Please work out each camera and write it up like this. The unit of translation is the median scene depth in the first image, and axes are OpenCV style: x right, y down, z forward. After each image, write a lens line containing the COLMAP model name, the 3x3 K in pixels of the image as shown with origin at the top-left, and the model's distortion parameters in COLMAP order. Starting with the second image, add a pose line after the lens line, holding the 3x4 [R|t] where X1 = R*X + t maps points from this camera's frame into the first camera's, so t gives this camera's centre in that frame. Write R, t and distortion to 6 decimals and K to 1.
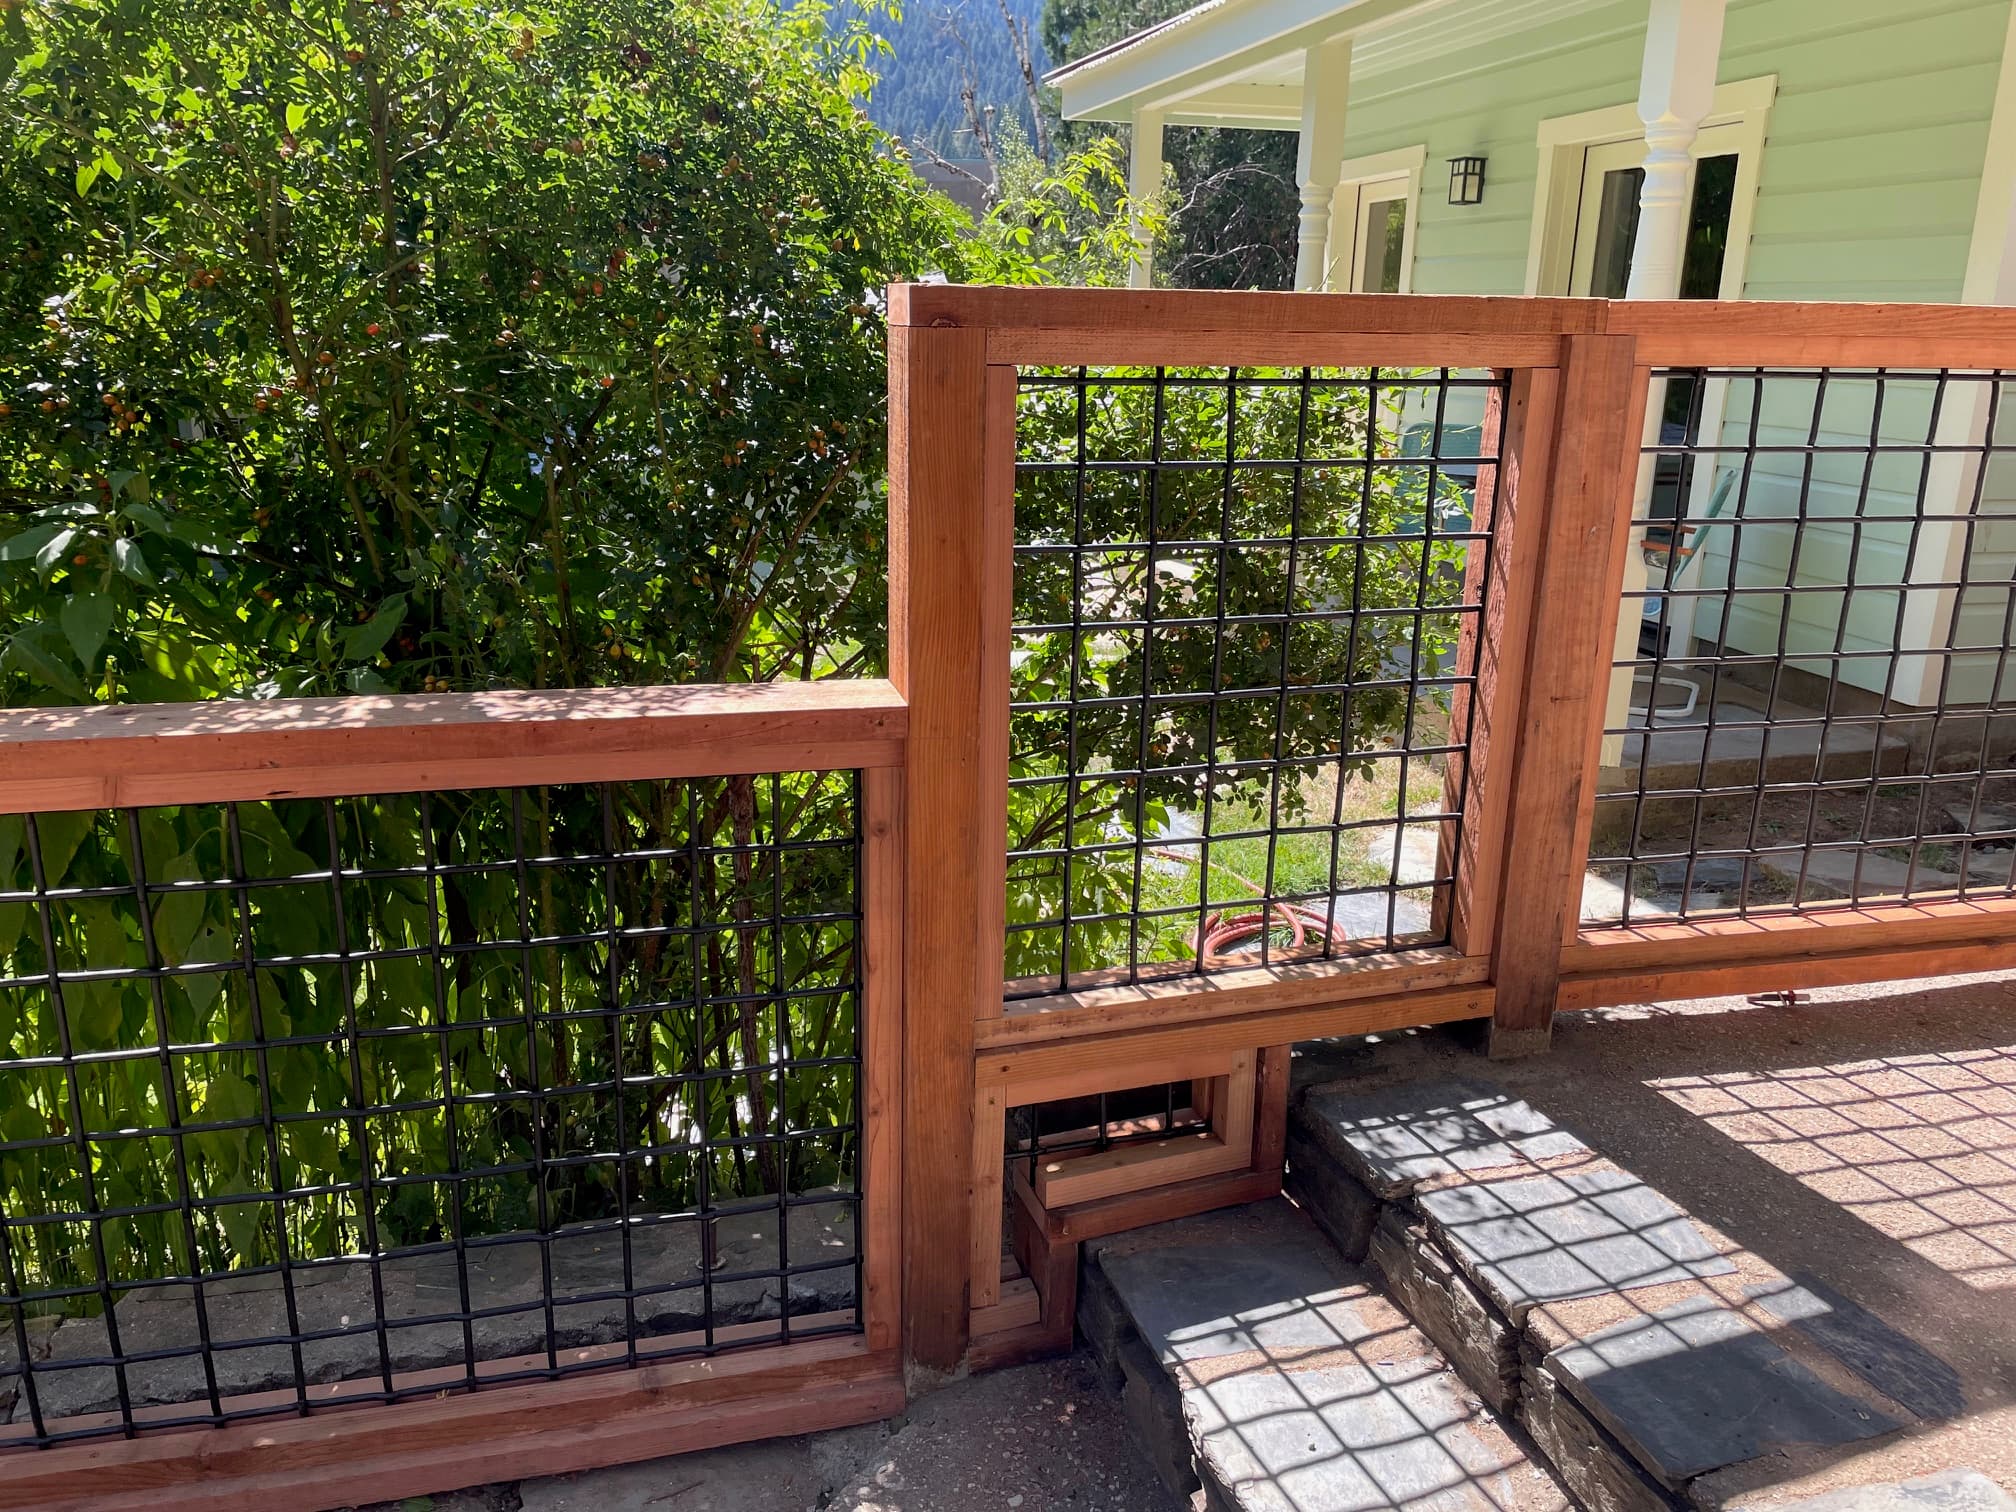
lens RADIAL K [[1529.6, 0, 1008.0], [0, 1529.6, 756.0], [0, 0, 1]] dist [0.096528, -0.120846]
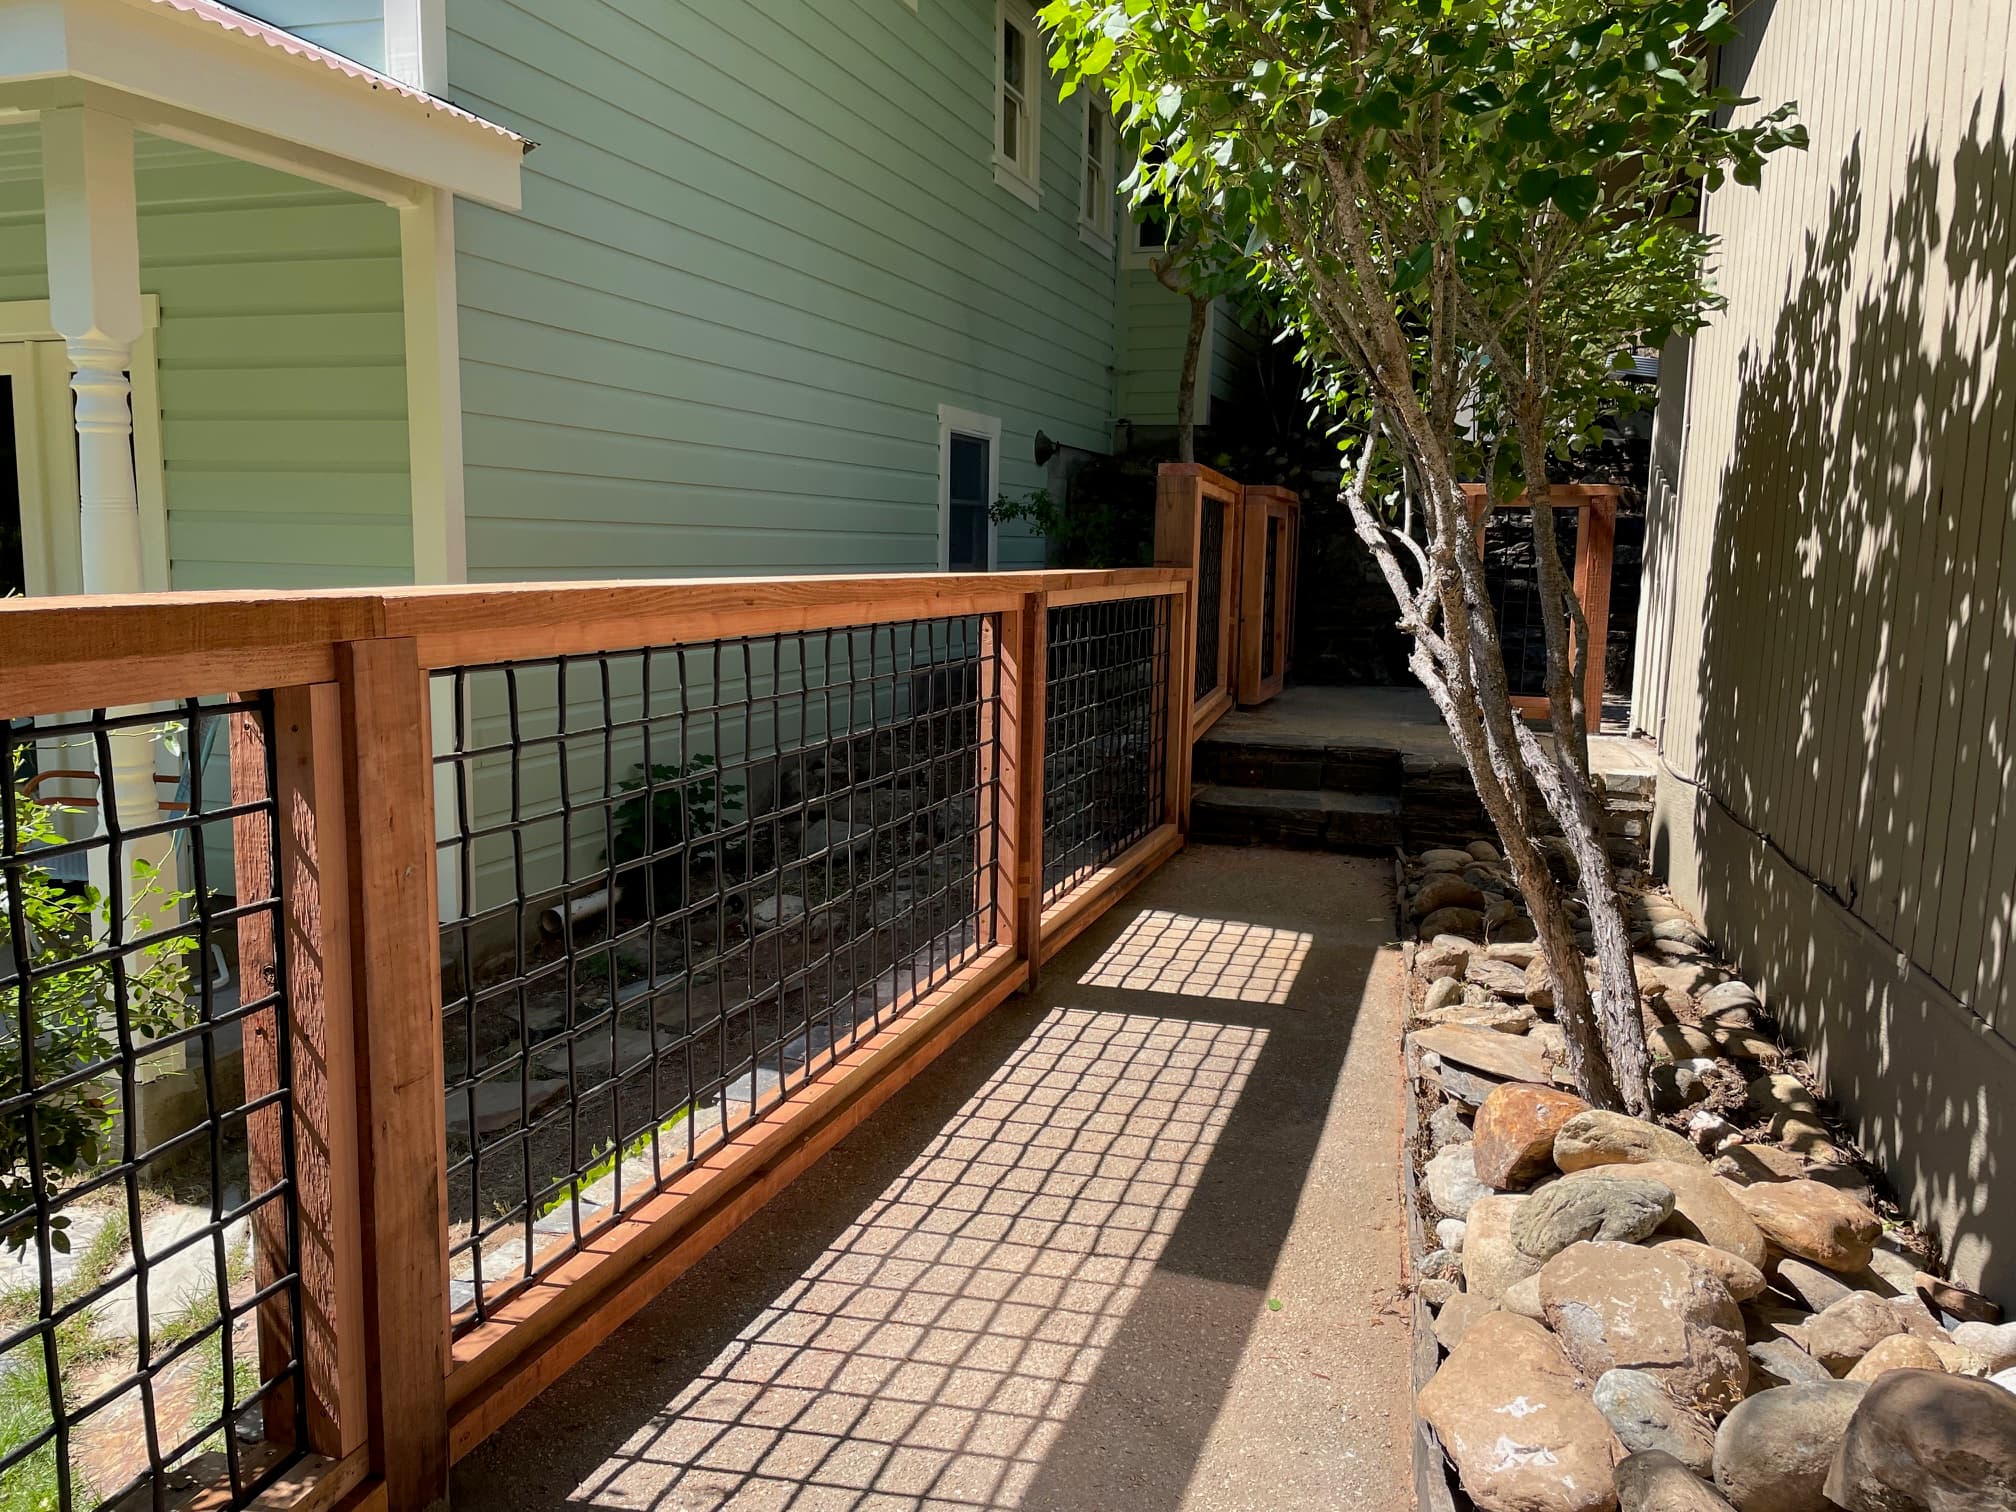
lens RADIAL K [[1529.6, 0, 1008.0], [0, 1529.6, 756.0], [0, 0, 1]] dist [0.096528, -0.120846]
pose [[0.535222, -0.128927, 0.834814, -0.109622], [0.226766, 0.973936, 0.005027, -0.129412], [-0.813704, 0.186617, 0.550508, 0.277836]]
